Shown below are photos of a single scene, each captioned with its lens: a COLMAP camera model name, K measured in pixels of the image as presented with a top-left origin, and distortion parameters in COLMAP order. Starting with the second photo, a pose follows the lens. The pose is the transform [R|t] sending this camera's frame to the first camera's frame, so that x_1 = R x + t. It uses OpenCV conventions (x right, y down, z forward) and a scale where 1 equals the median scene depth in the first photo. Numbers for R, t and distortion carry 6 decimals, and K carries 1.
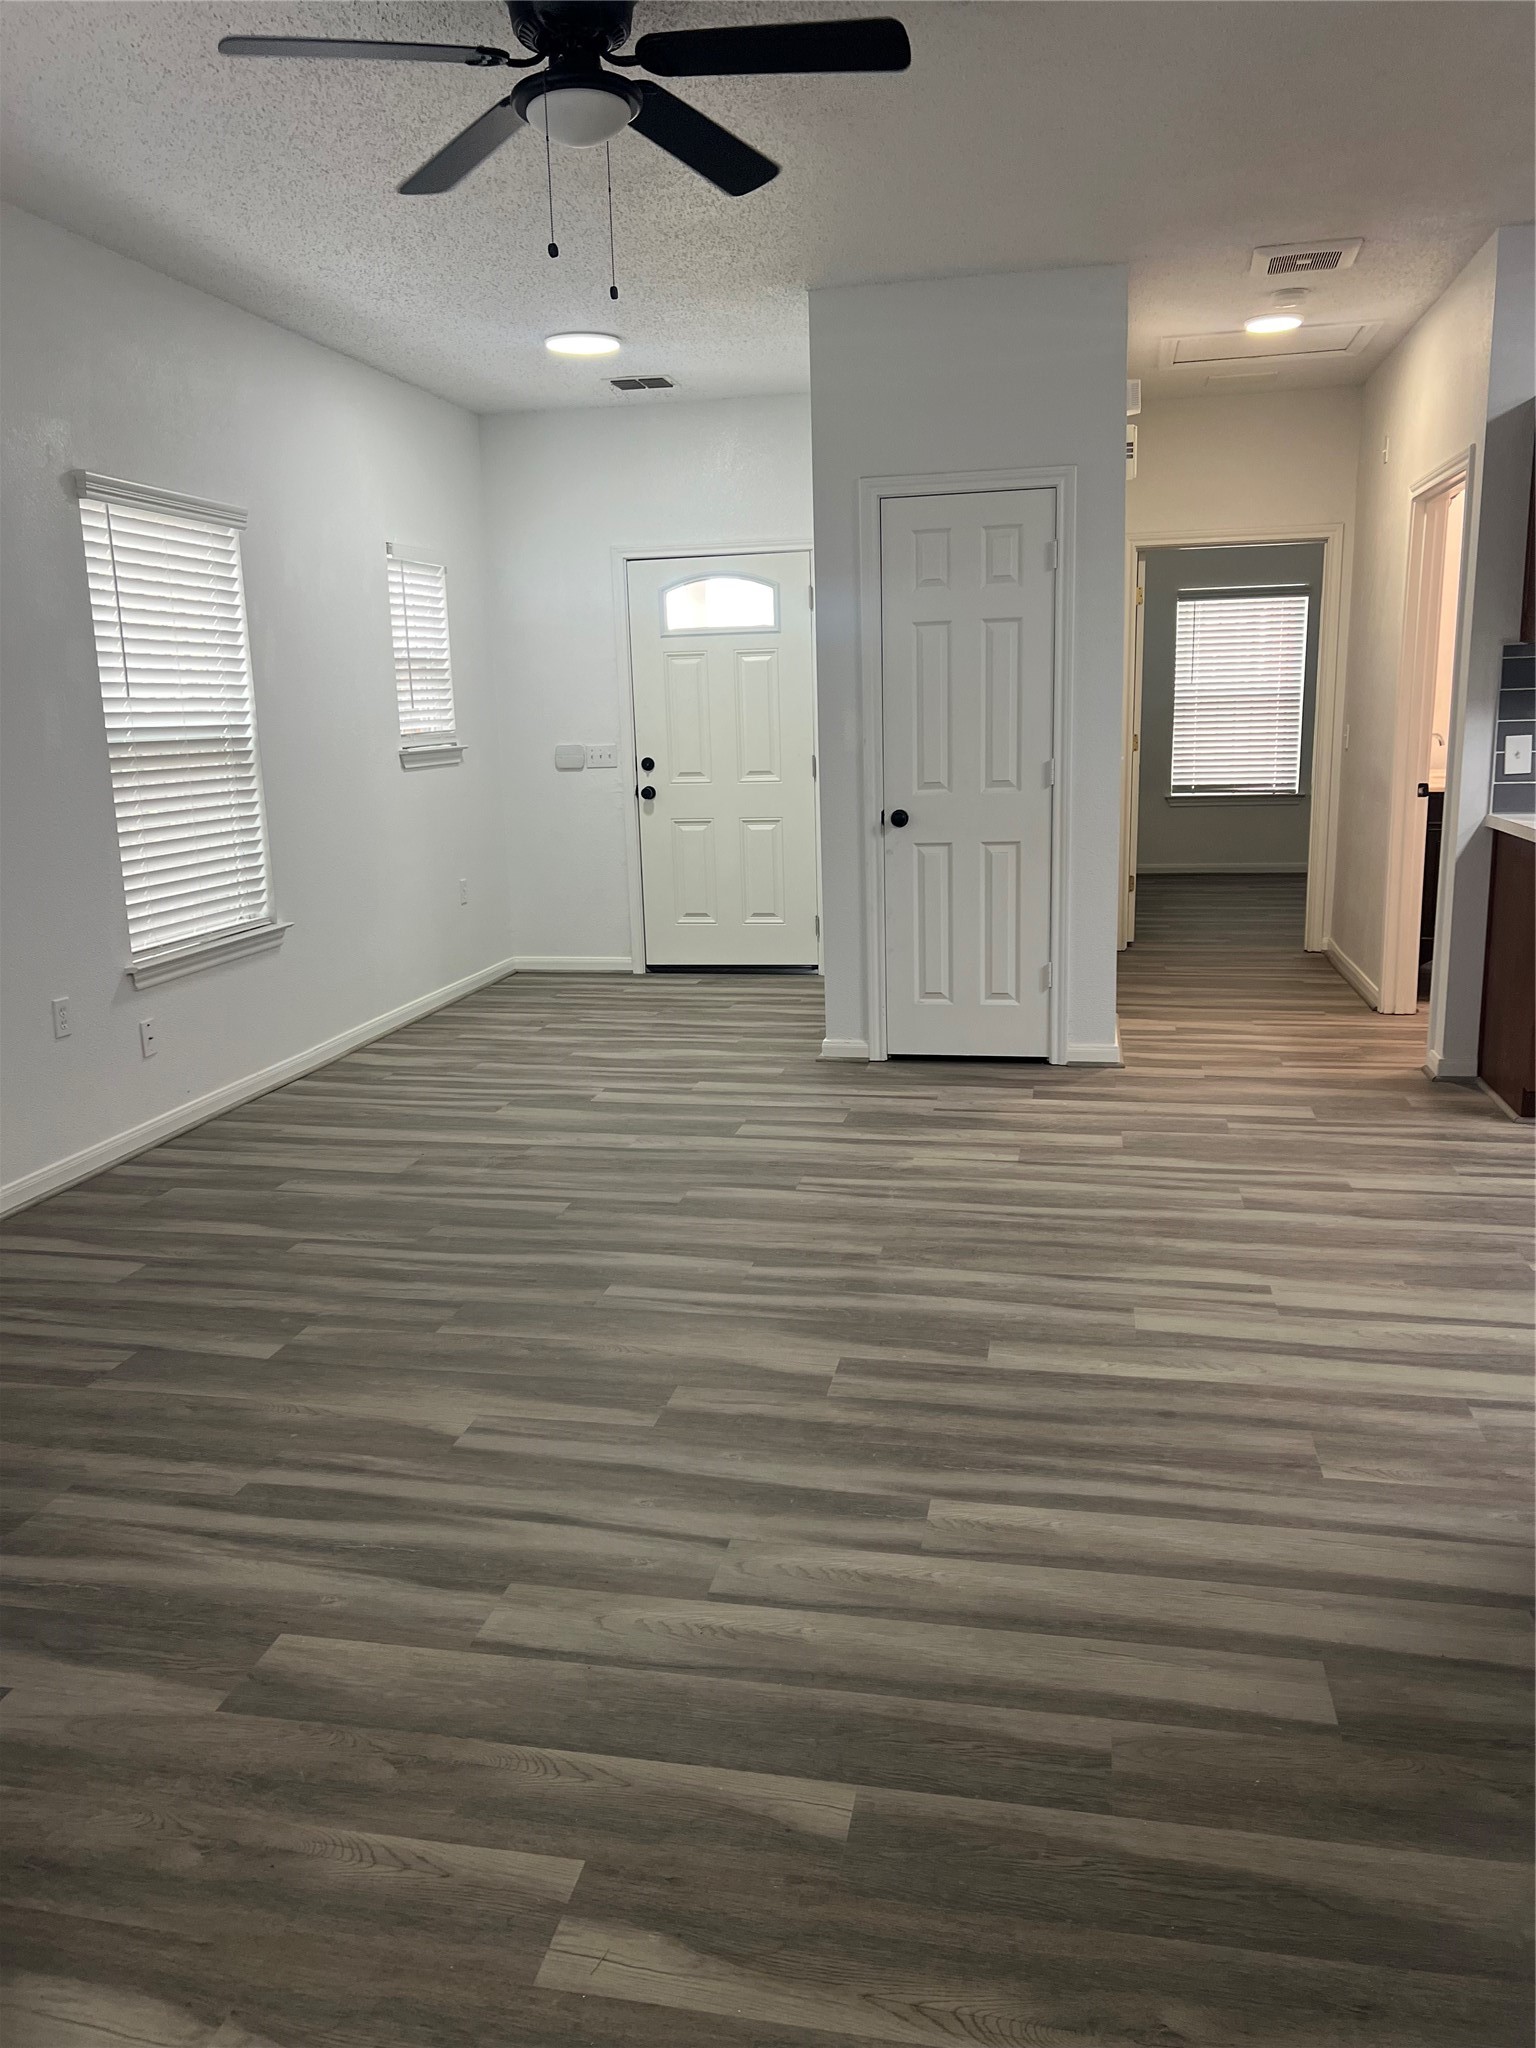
lens RADIAL K [[1533.2, 0, 768.0], [0, 1533.2, 1024.0], [0, 0, 1]] dist [0.019430, -0.008090]
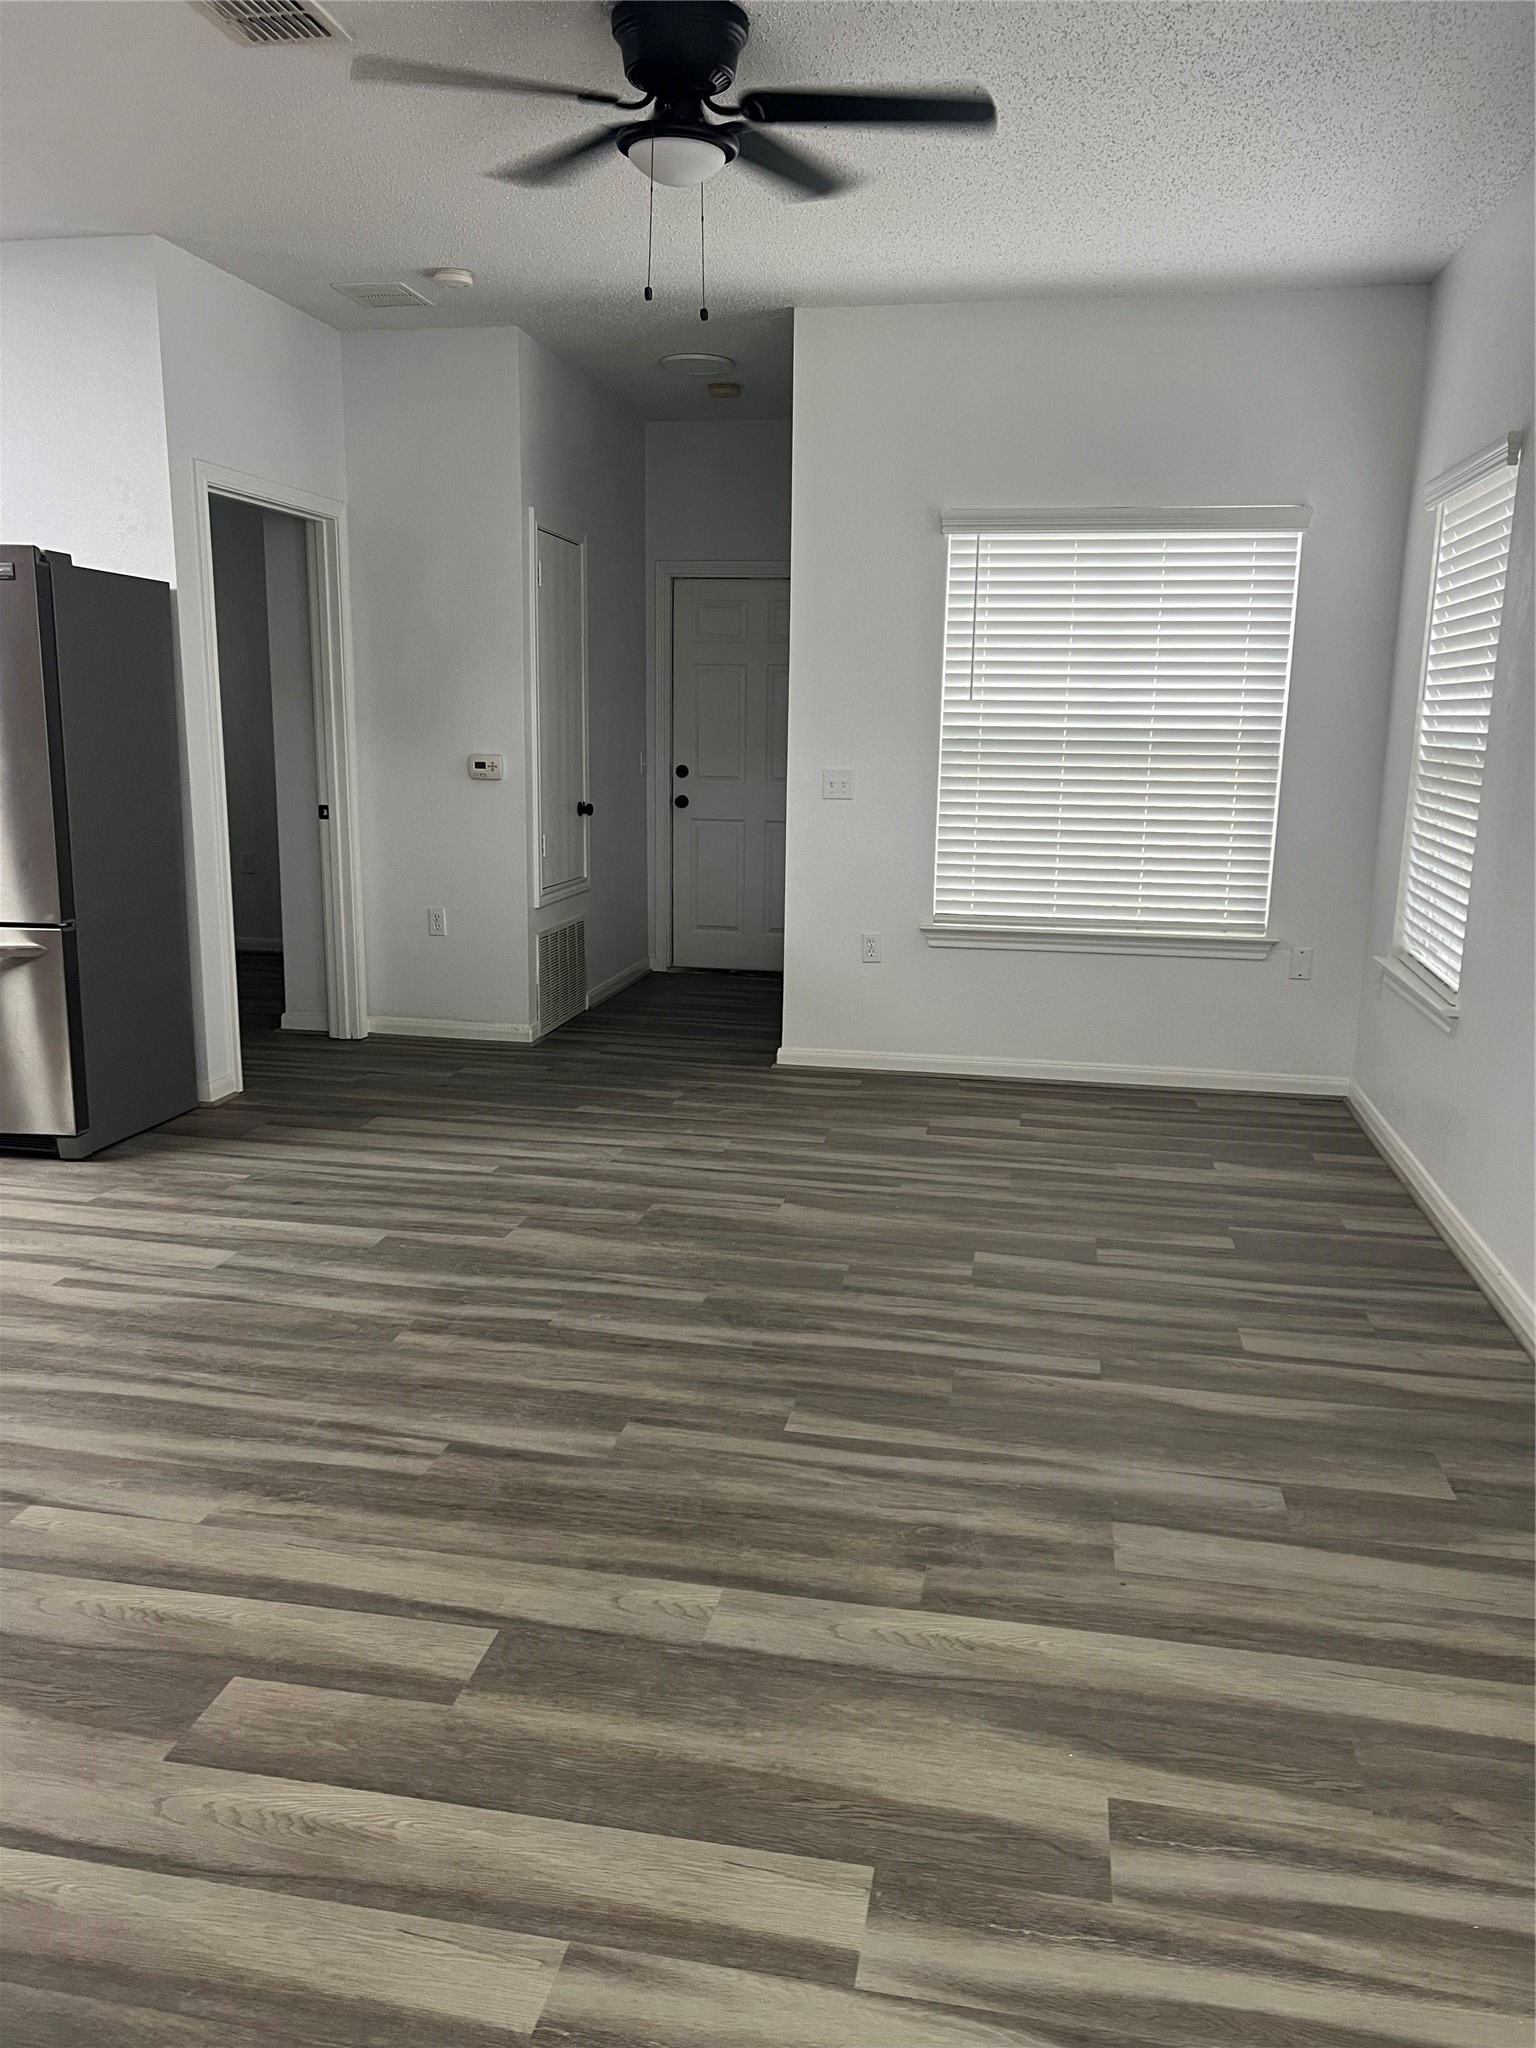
lens RADIAL K [[1533.2, 0, 768.0], [0, 1533.2, 1024.0], [0, 0, 1]] dist [0.019430, -0.008090]
pose [[-0.999868, 0.010337, -0.012524, -0.125777], [0.004565, 0.919068, 0.394073, -0.353696], [0.015584, 0.393964, -0.918994, 1.710035]]
